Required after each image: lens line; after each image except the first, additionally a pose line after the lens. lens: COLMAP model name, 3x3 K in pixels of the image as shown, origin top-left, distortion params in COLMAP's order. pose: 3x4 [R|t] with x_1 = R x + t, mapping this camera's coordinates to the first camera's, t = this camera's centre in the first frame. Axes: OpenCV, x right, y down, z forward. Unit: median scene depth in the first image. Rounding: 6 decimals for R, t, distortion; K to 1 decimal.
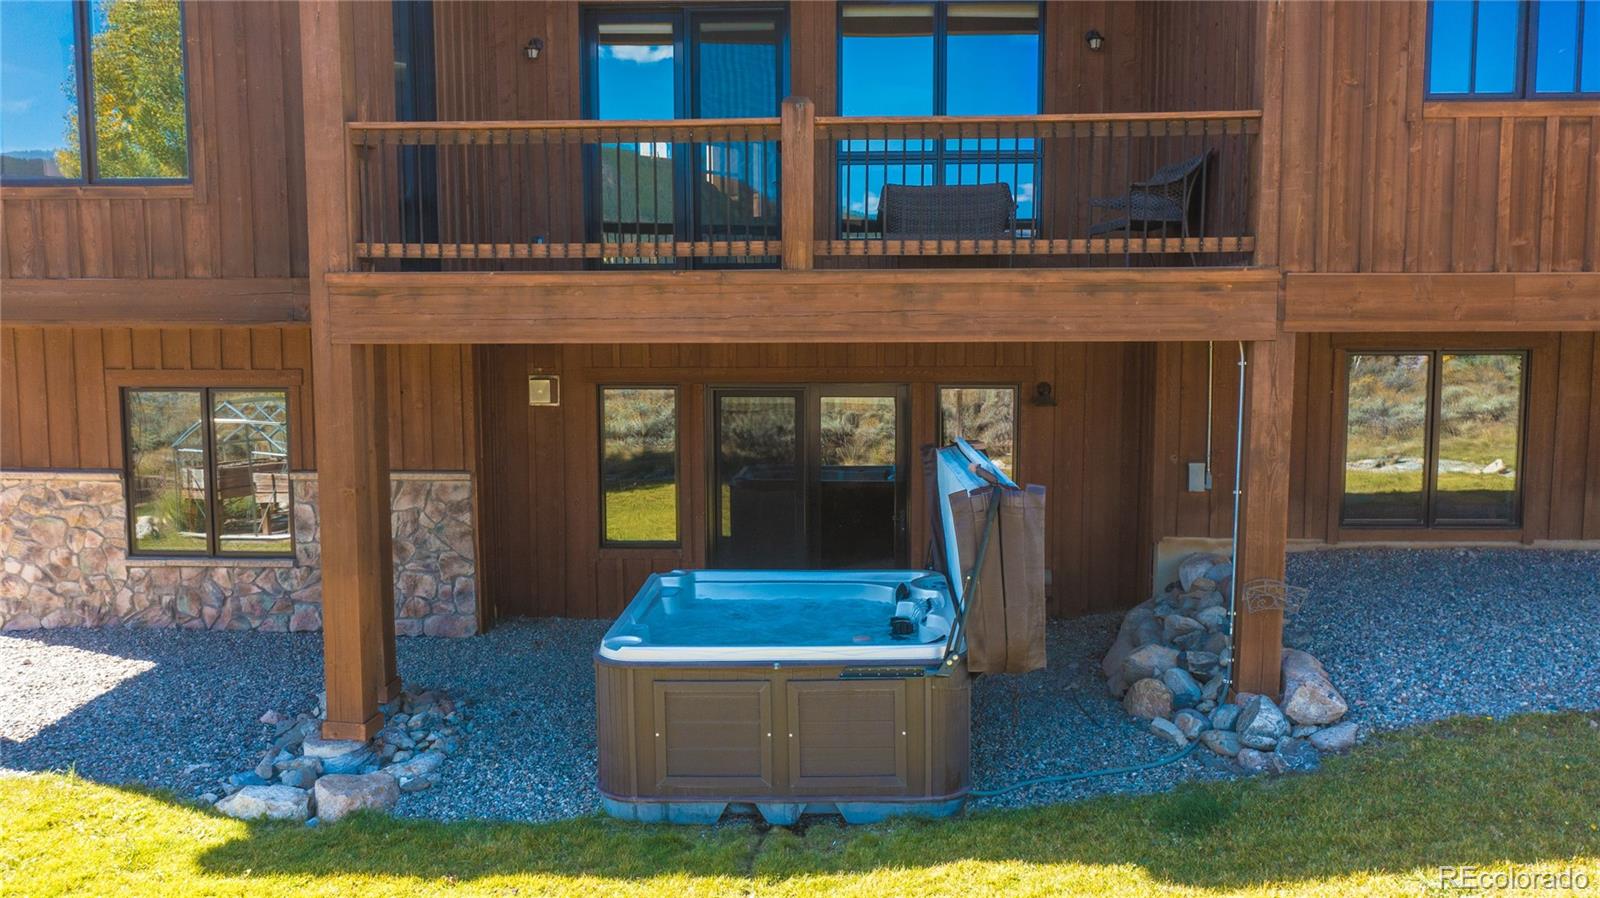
lens RADIAL K [[1279.2, 0, 799.8], [0, 1279.2, 449.2], [0, 0, 1]] dist [-0.010537, 0.002433]
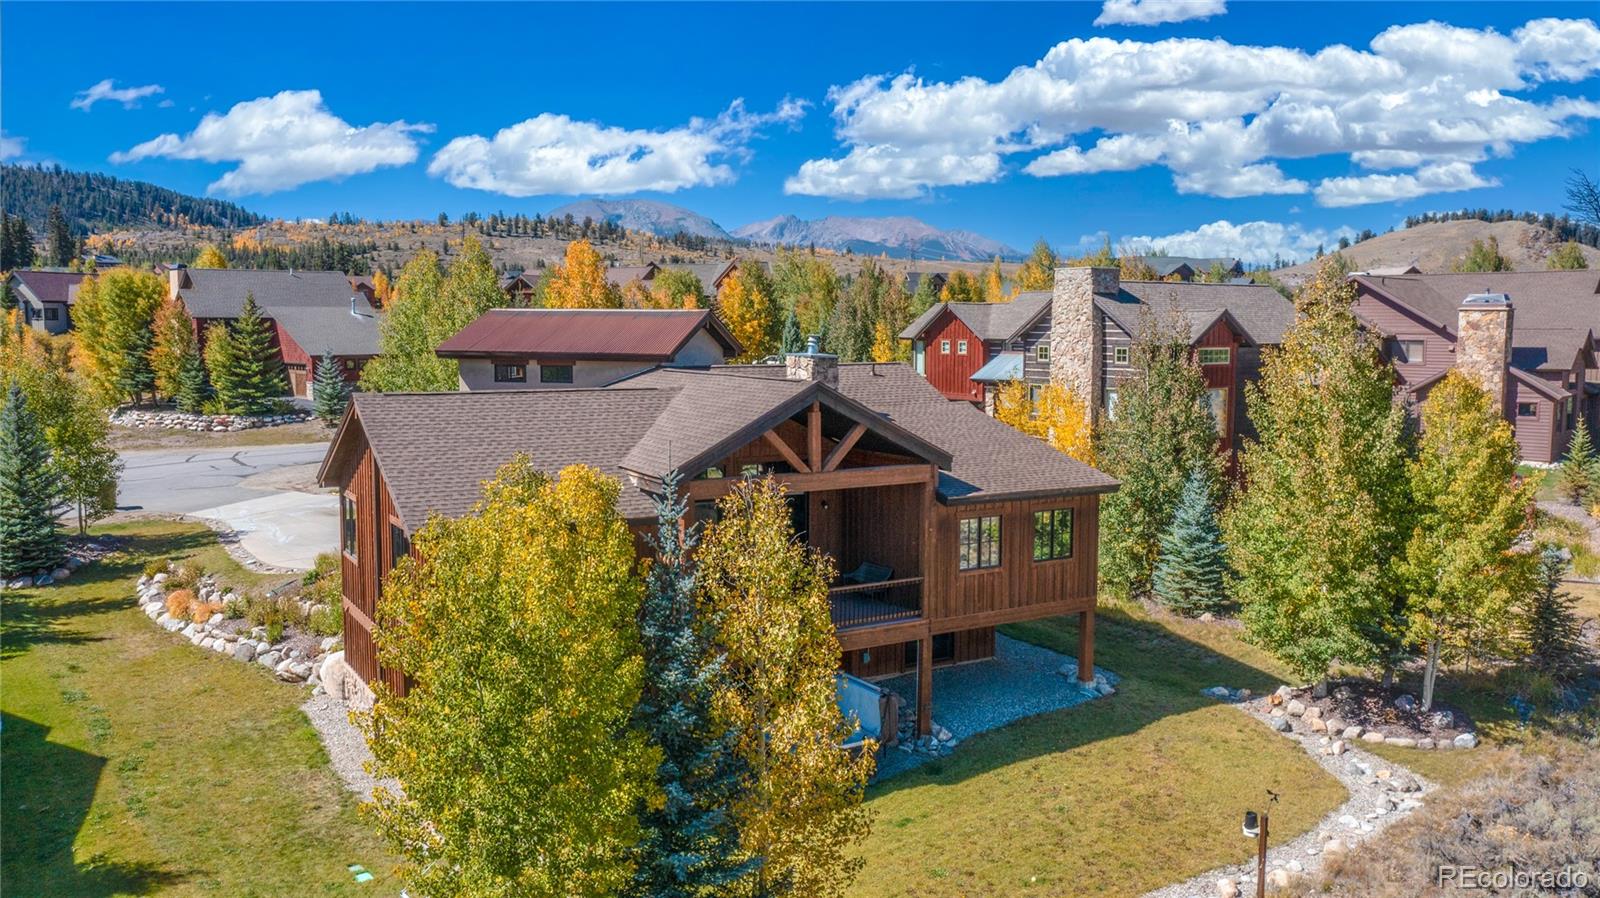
lens RADIAL K [[1279.2, 0, 799.7], [0, 1279.2, 448.7], [0, 0, 1]] dist [-0.010537, 0.002433]
pose [[0.832284, -0.045990, 0.552439, -1.964461], [0.046107, 0.998843, 0.013690, -0.705635], [-0.552429, 0.014077, 0.833441, -1.884762]]
